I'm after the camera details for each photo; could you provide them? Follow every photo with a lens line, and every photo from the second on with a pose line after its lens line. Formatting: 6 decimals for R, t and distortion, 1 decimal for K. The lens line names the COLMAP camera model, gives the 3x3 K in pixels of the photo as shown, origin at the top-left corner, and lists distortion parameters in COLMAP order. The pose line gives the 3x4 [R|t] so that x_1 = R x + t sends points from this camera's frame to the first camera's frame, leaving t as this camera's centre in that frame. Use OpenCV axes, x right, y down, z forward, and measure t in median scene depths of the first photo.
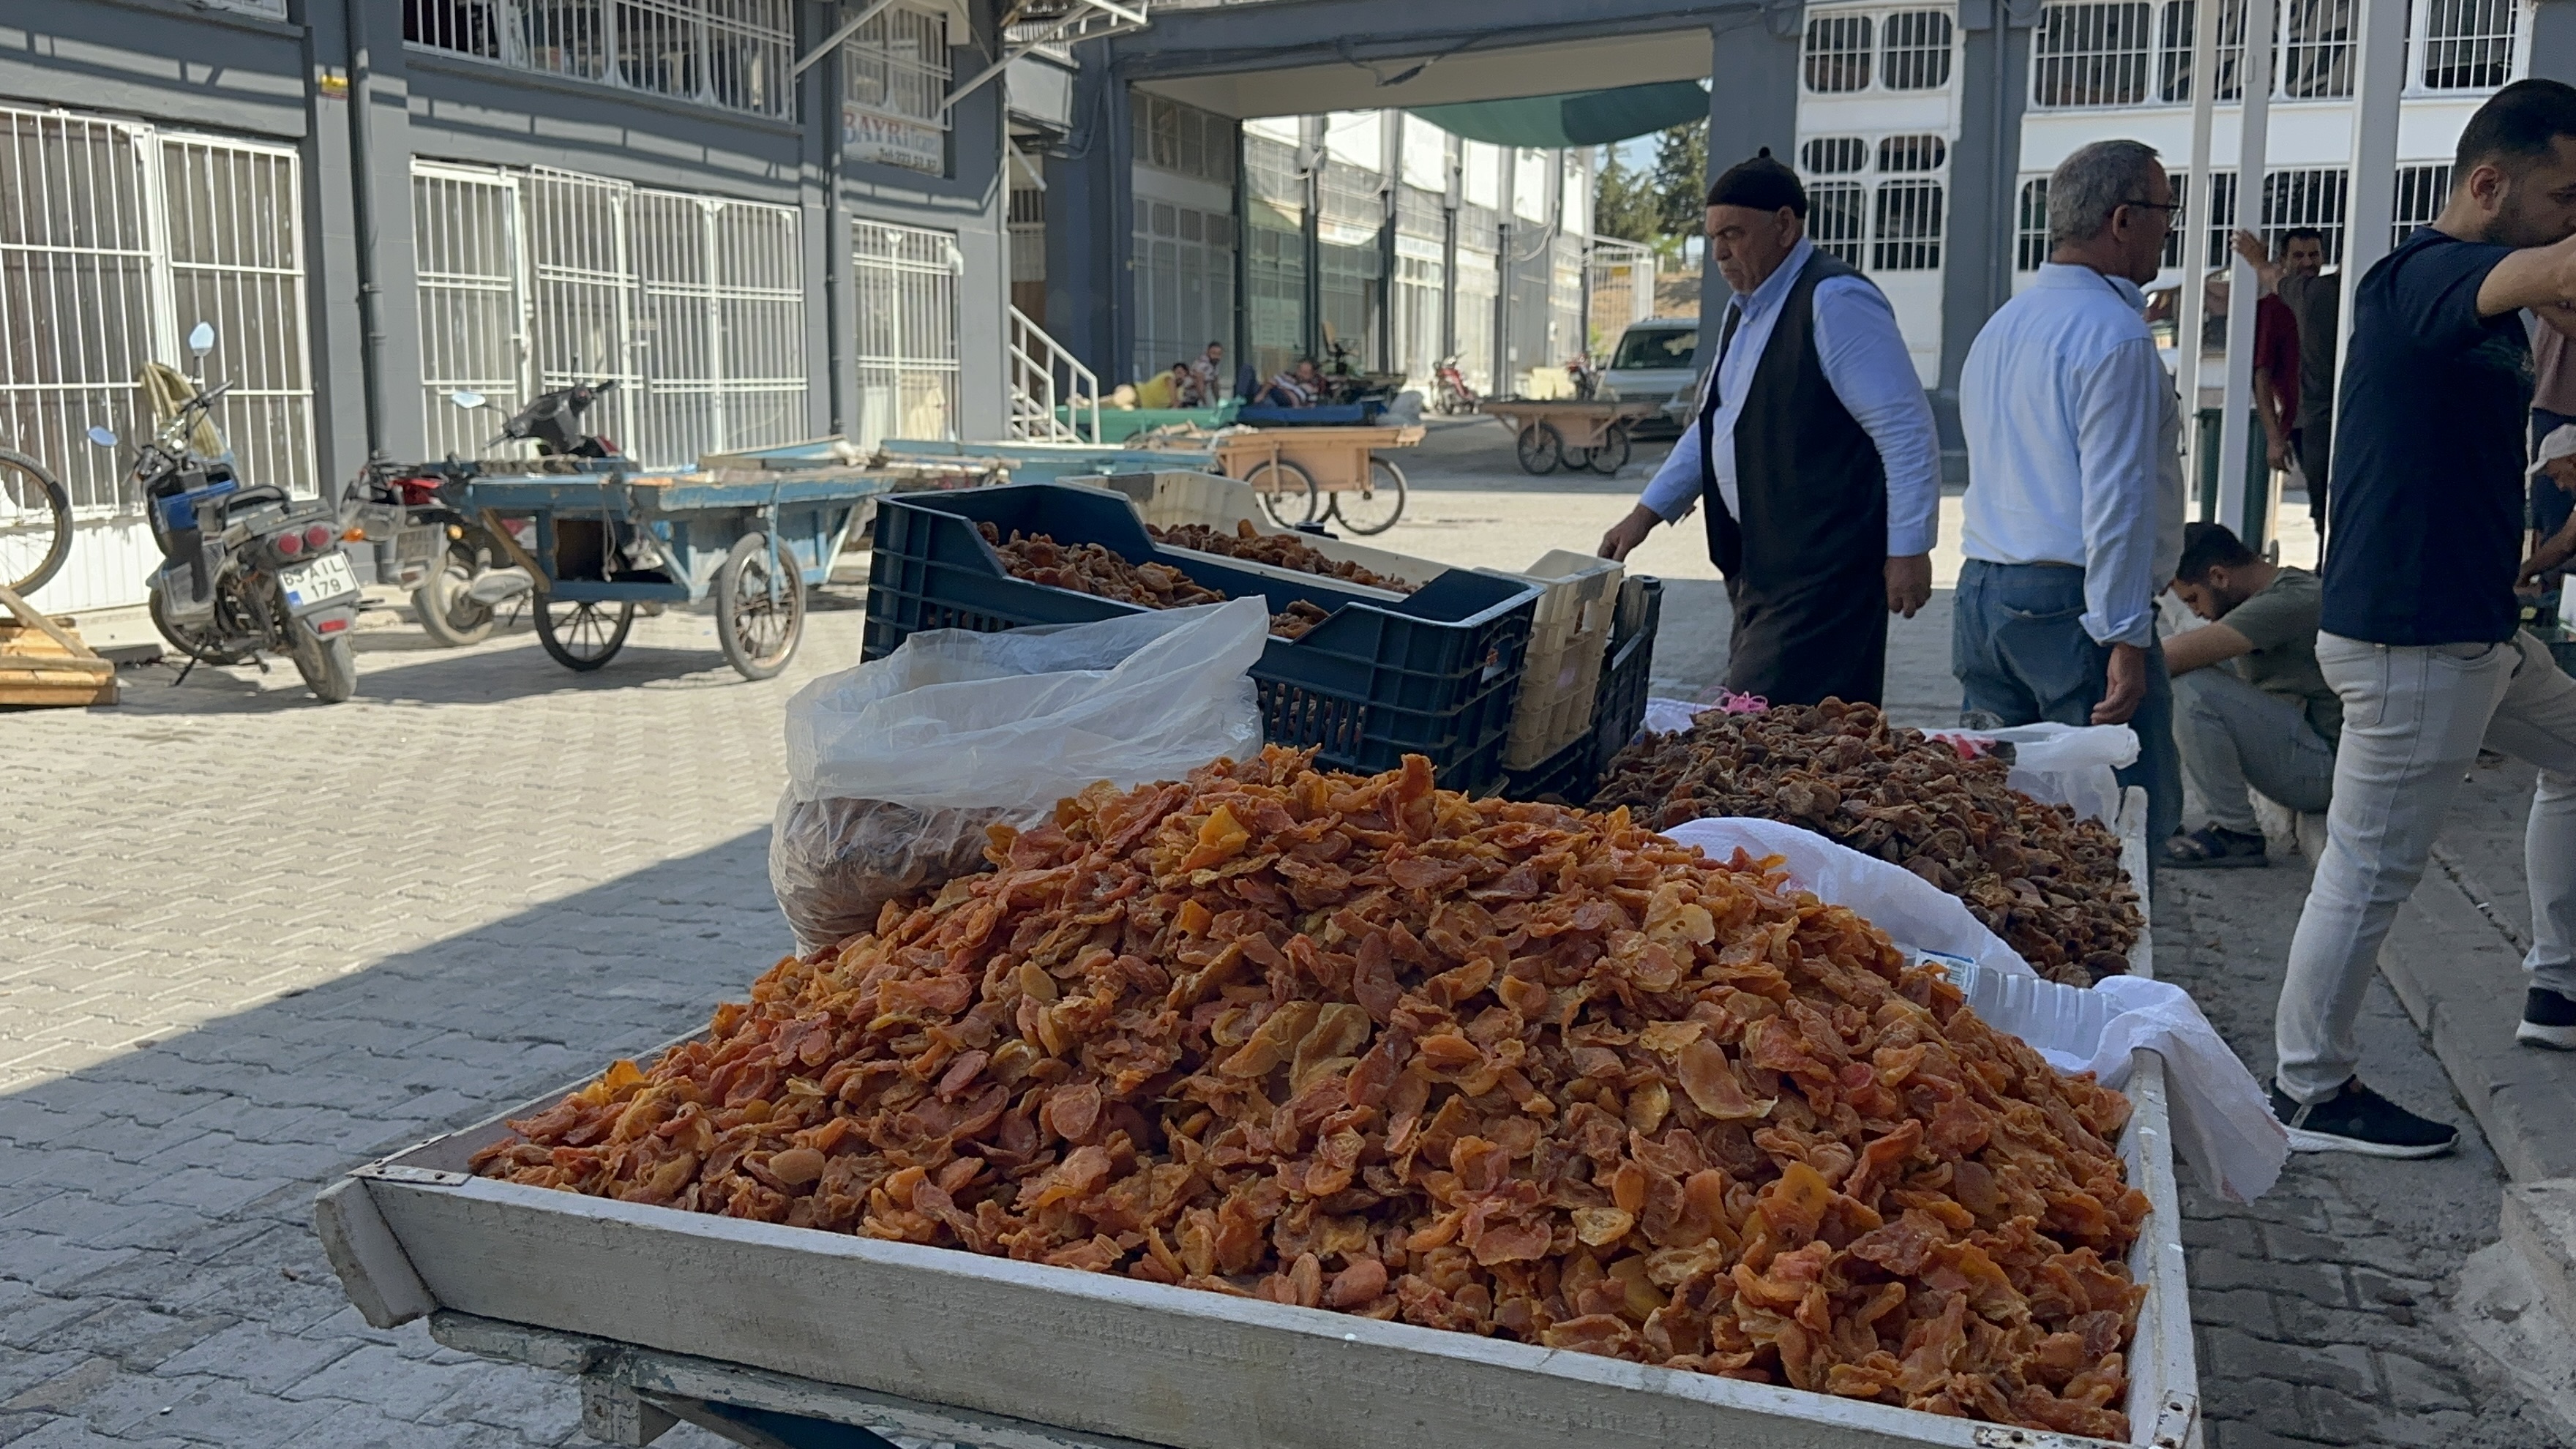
lens RADIAL K [[2375.1, 0, 1288.0], [0, 2375.1, 724.5], [0, 0, 1]] dist [-0.003826, -0.001692]
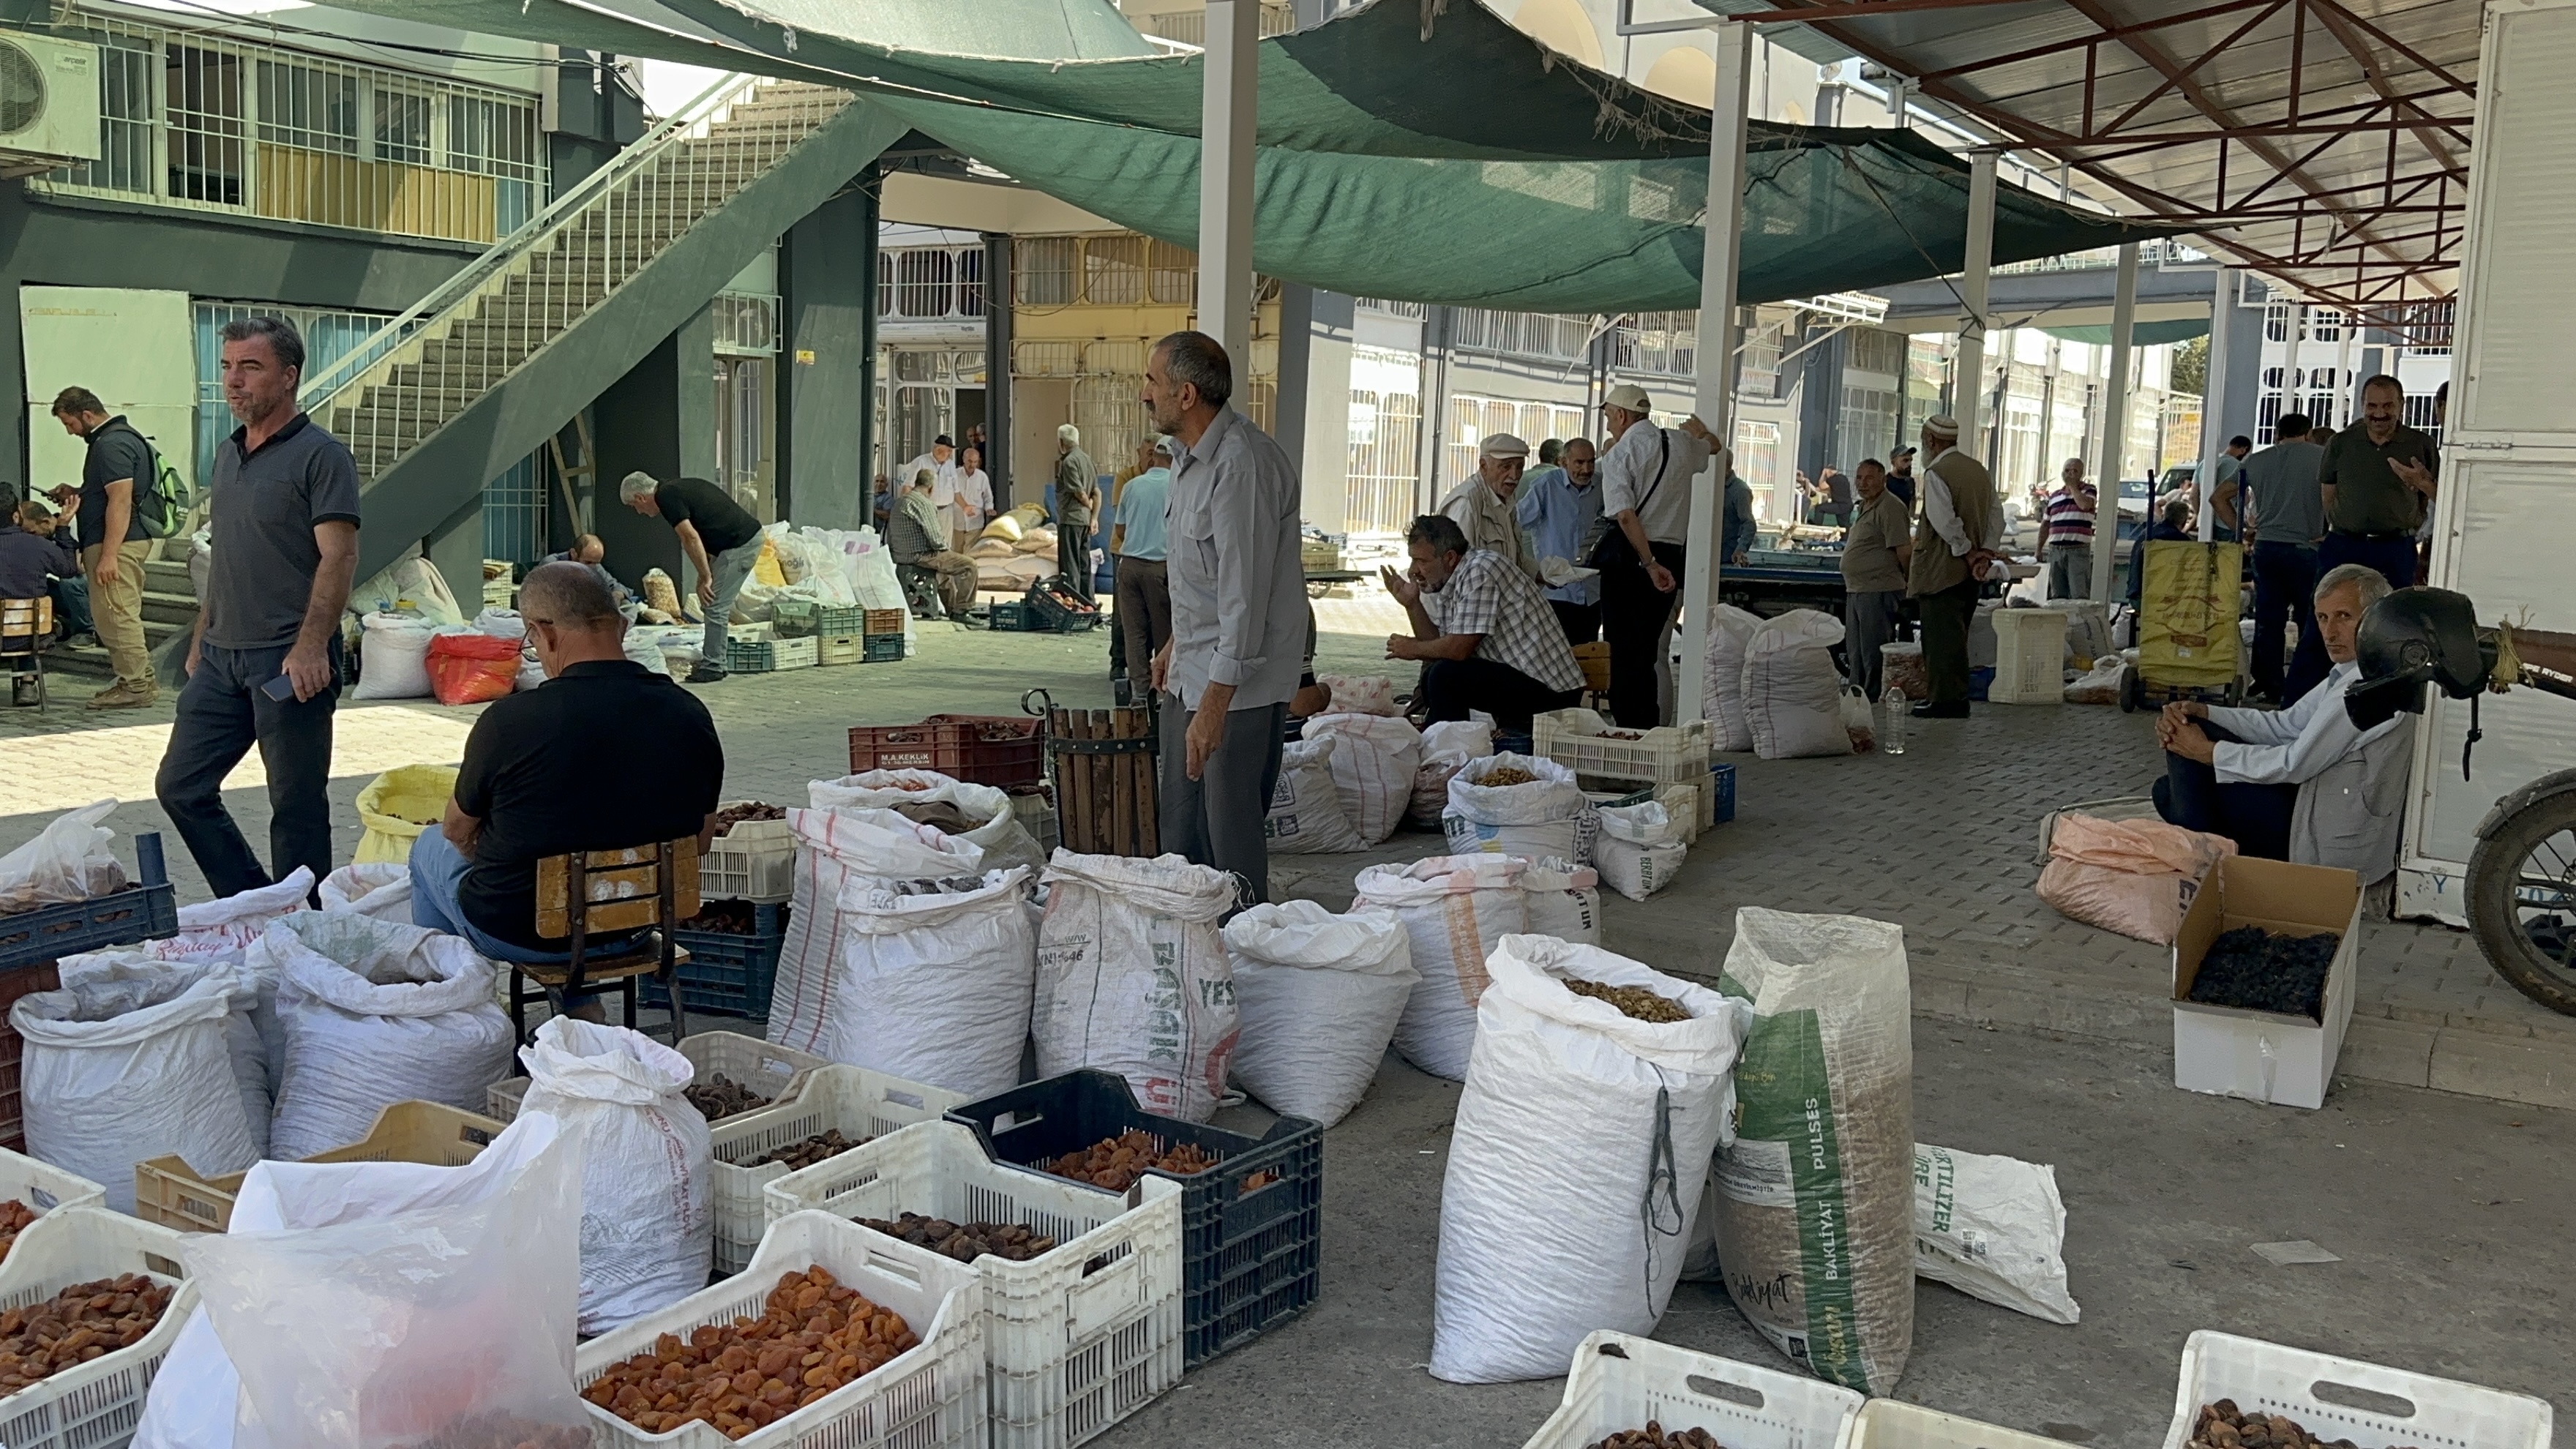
lens RADIAL K [[2249.7, 0, 1288.0], [0, 2249.7, 724.5], [0, 0, 1]] dist [0.065182, -0.279816]
pose [[0.965130, 0.070318, -0.252150, -0.014954], [-0.078292, 0.996694, -0.021718, 0.051982], [0.249789, 0.040701, 0.967445, -0.398003]]
